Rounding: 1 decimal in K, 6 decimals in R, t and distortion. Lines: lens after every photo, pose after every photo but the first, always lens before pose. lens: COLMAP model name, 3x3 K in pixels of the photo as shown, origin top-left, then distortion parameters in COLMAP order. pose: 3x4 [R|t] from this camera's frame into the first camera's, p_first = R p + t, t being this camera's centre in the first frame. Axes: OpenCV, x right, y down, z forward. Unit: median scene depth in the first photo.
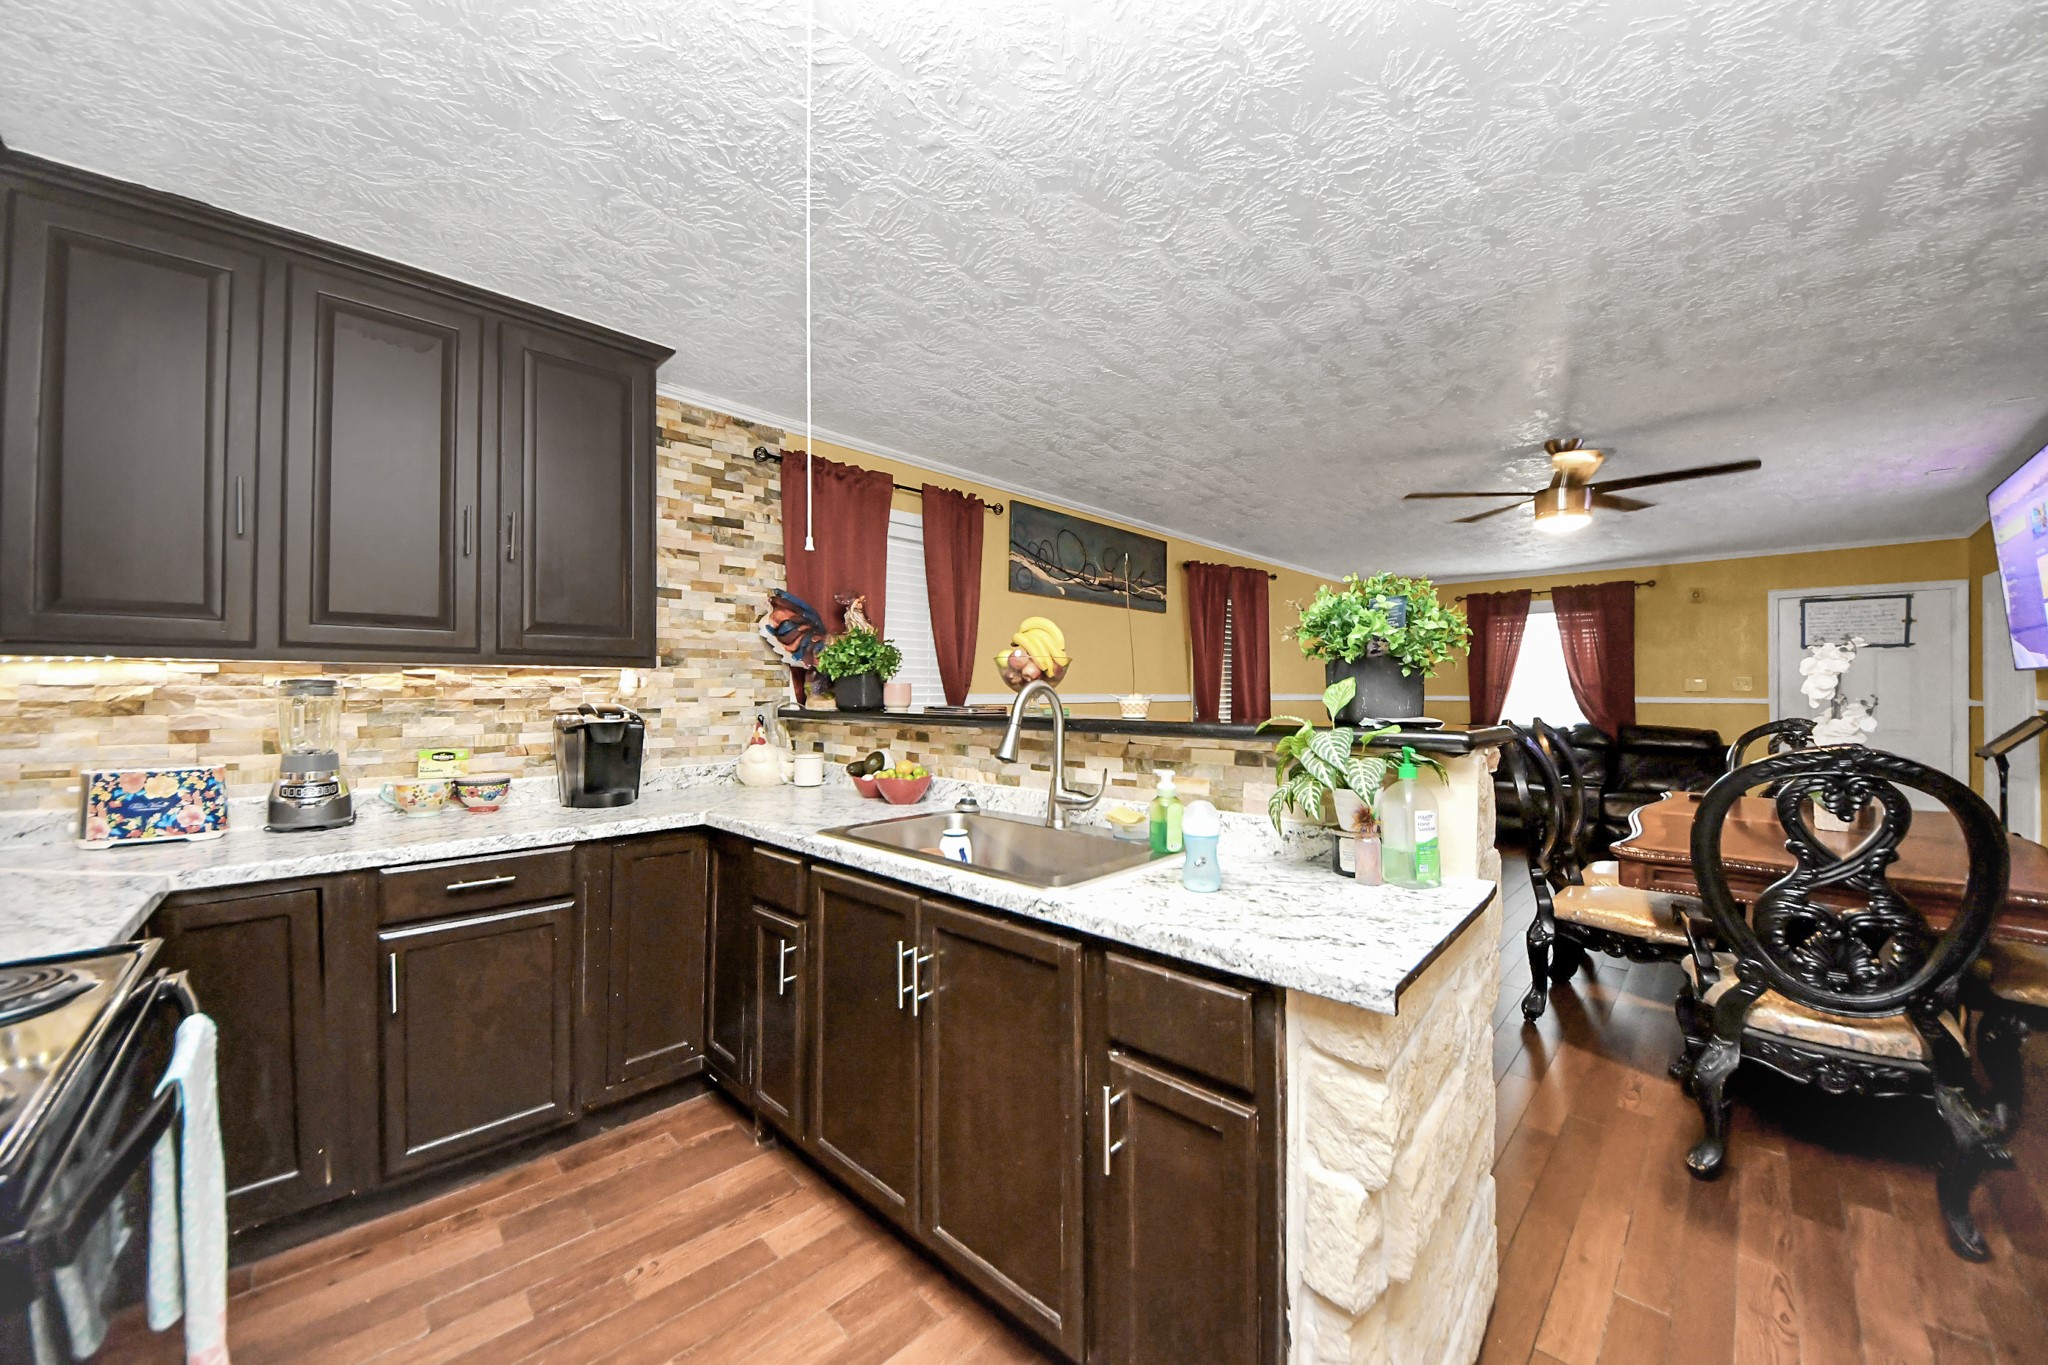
lens RADIAL K [[695.1, 0, 1024.0], [0, 695.1, 682.5], [0, 0, 1]] dist [0.009034, -0.000174]
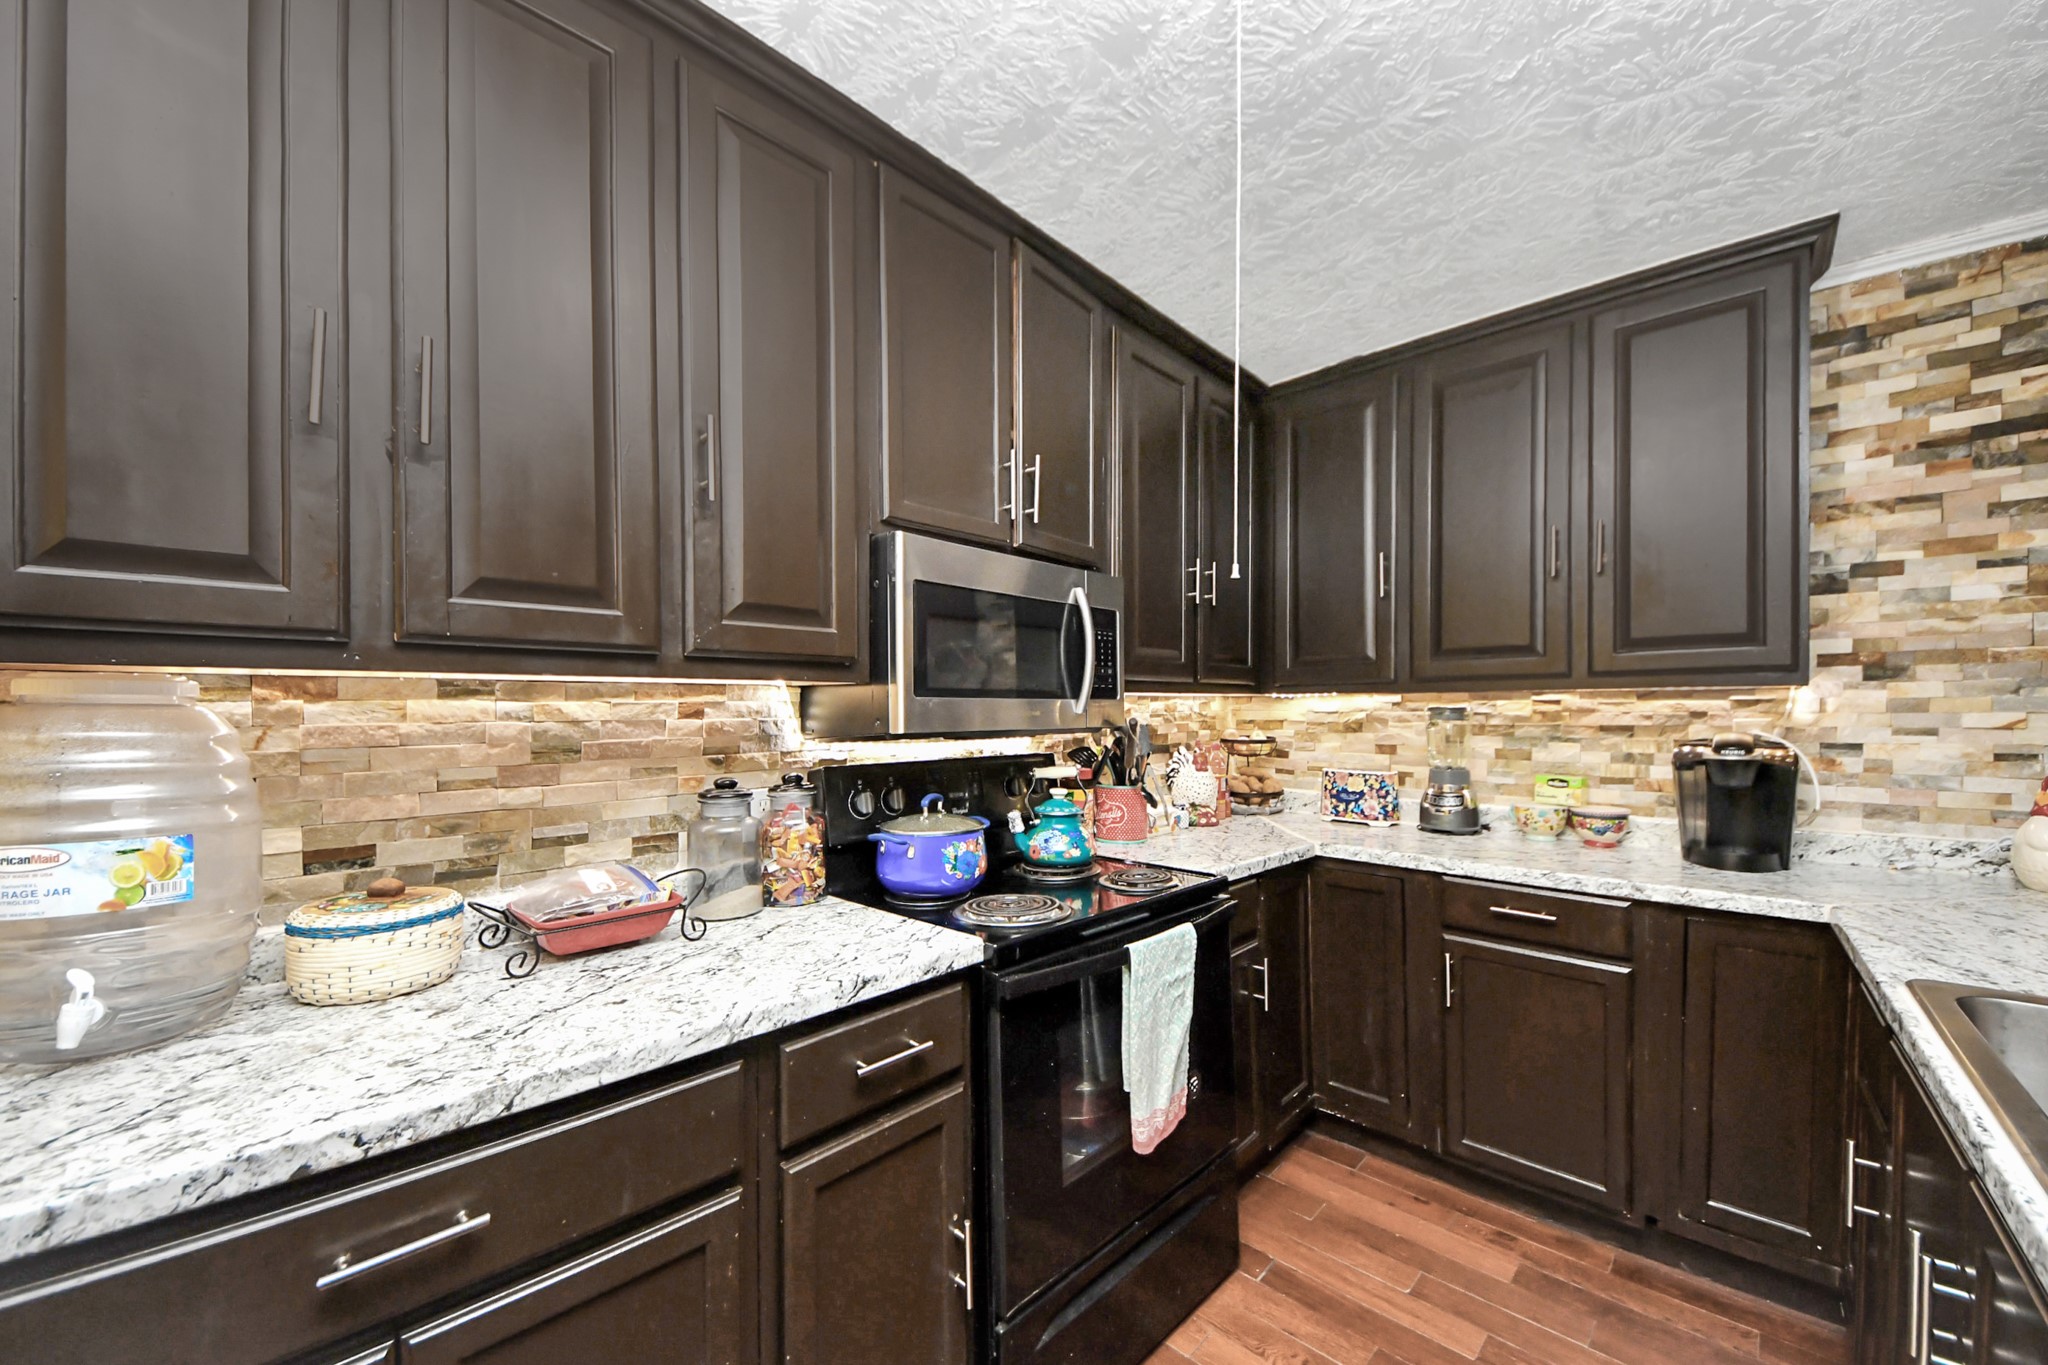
lens RADIAL K [[755.0, 0, 1025.1], [0, 755.0, 707.7], [0, 0, 1]] dist [0.000088, -0.008574]
pose [[0.042621, -0.003192, -0.999086, 0.190921], [0.012864, 0.999914, -0.002646, -0.006755], [0.999008, -0.012739, 0.042659, 0.198368]]
